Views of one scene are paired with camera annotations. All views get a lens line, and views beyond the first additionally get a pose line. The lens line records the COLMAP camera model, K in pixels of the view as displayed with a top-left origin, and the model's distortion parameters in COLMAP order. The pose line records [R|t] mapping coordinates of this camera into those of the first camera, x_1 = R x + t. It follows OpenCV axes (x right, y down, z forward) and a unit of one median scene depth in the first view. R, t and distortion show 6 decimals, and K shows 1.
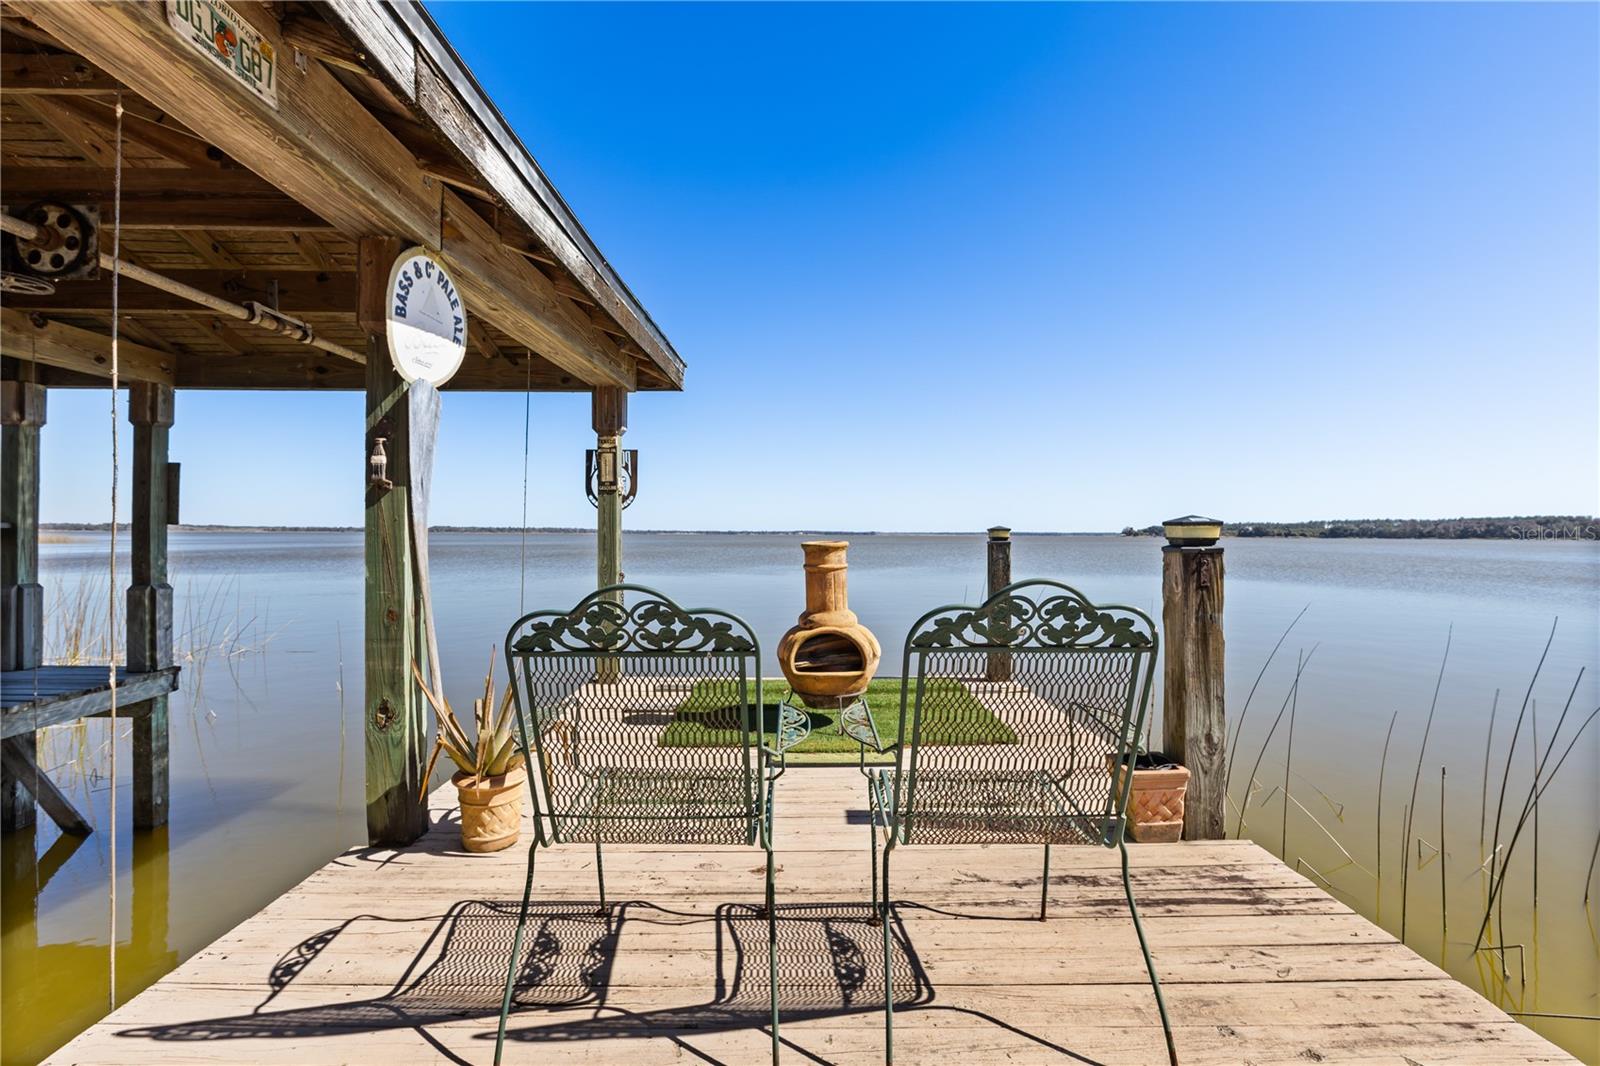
lens RADIAL K [[706.5, 0, 800.0], [0, 706.5, 533.0], [0, 0, 1]] dist [-0.000286, -0.000033]
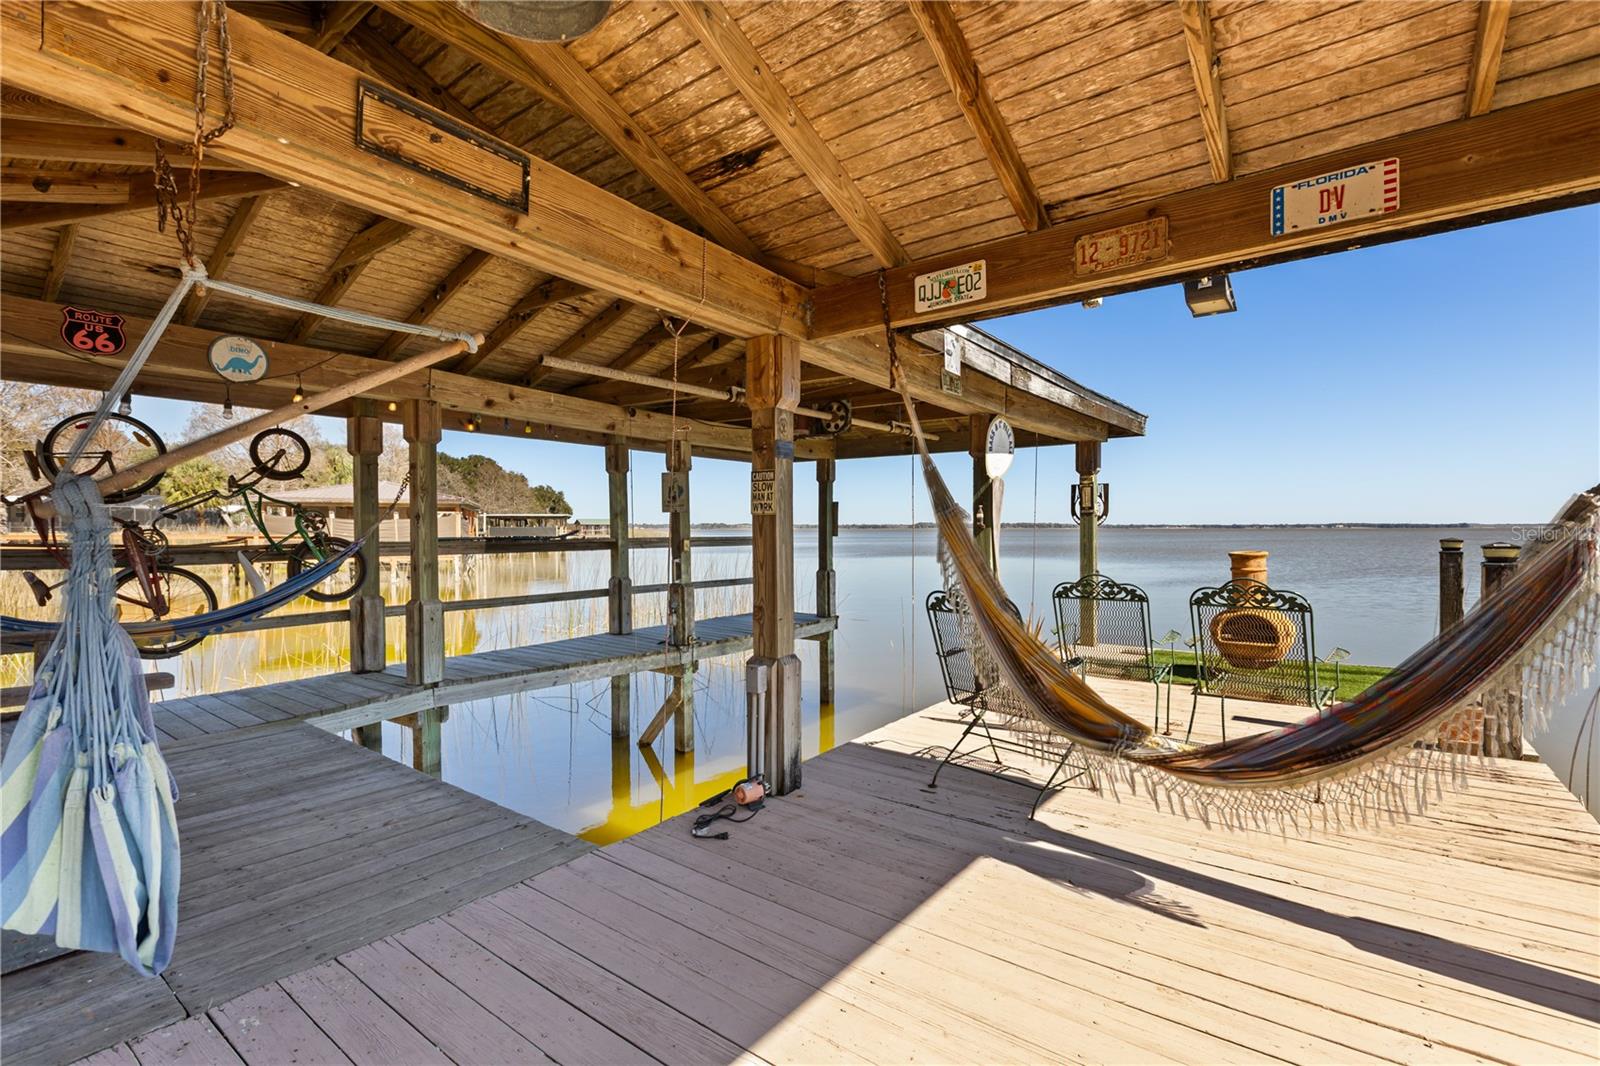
lens RADIAL K [[724.0, 0, 800.0], [0, 724.0, 533.0], [0, 0, 1]] dist [-0.001863, -0.000236]
pose [[0.801569, -0.002770, -0.597896, 0.189203], [0.006819, 0.999967, 0.004509, -0.039431], [0.597864, -0.007692, 0.801561, -0.716018]]
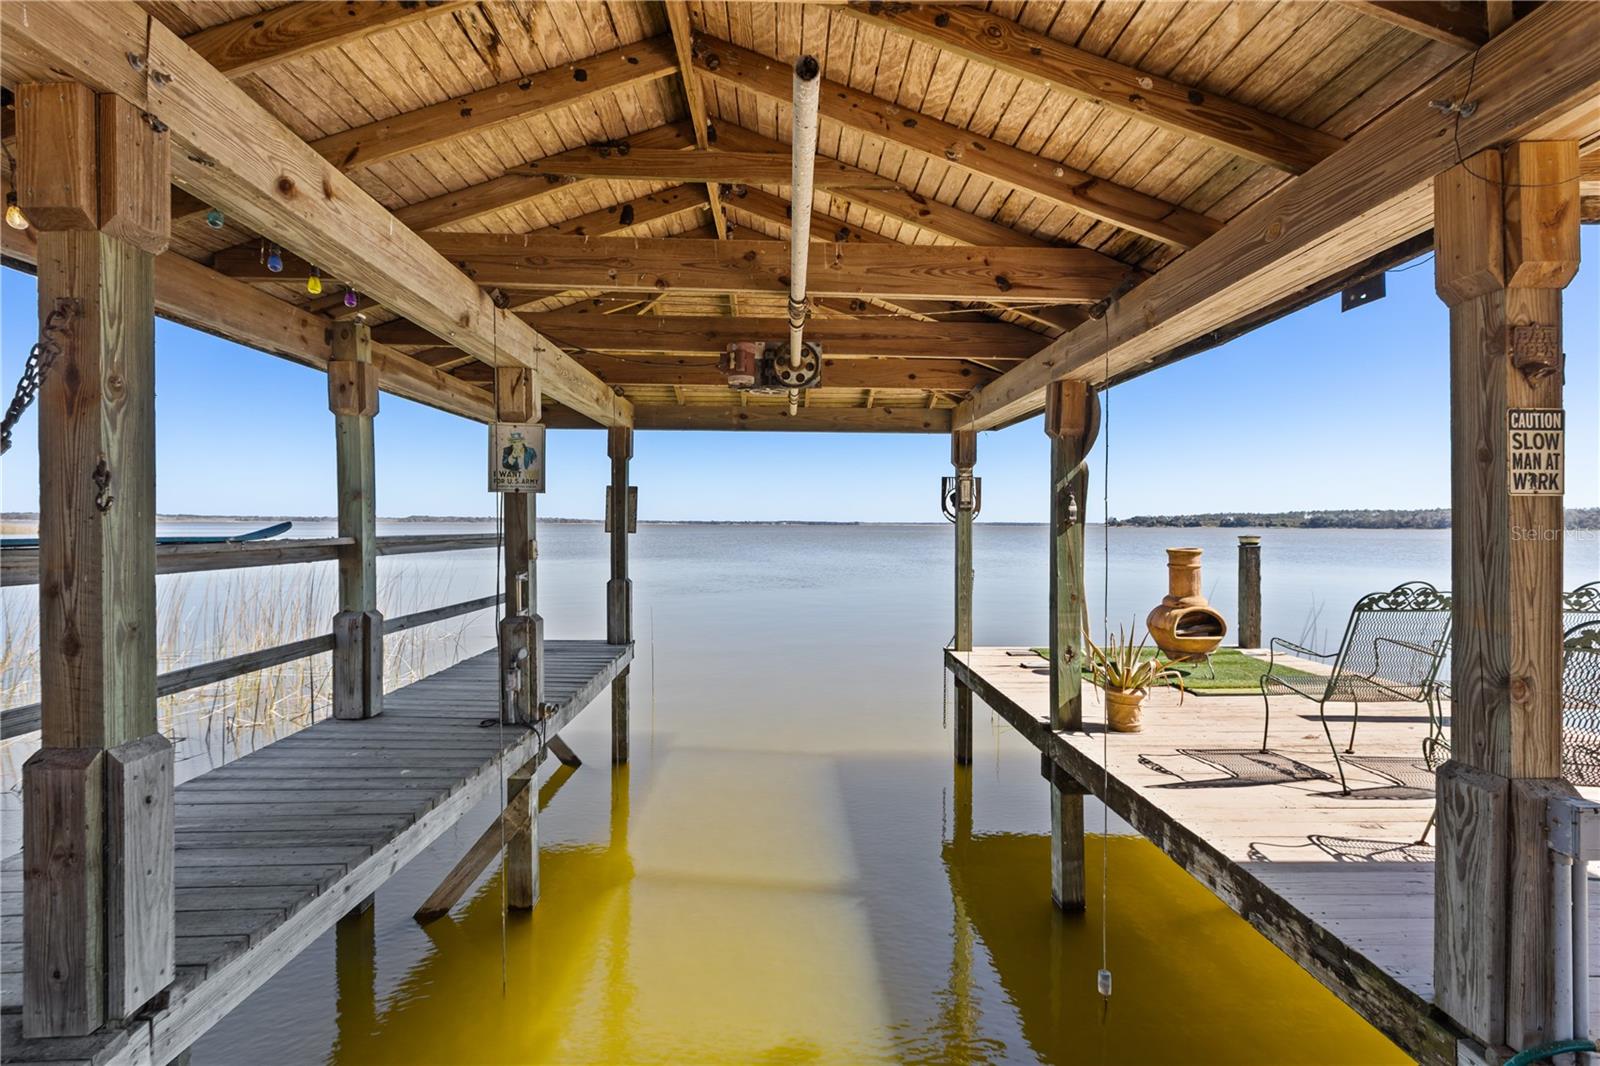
lens RADIAL K [[711.0, 0, 794.9], [0, 711.0, 523.8], [0, 0, 1]] dist [0.000066, -0.000135]
pose [[0.999814, -0.000098, 0.019299, -0.827052], [0.000078, 0.999999, 0.001050, -0.041602], [-0.019299, -0.001048, 0.999813, -0.465532]]
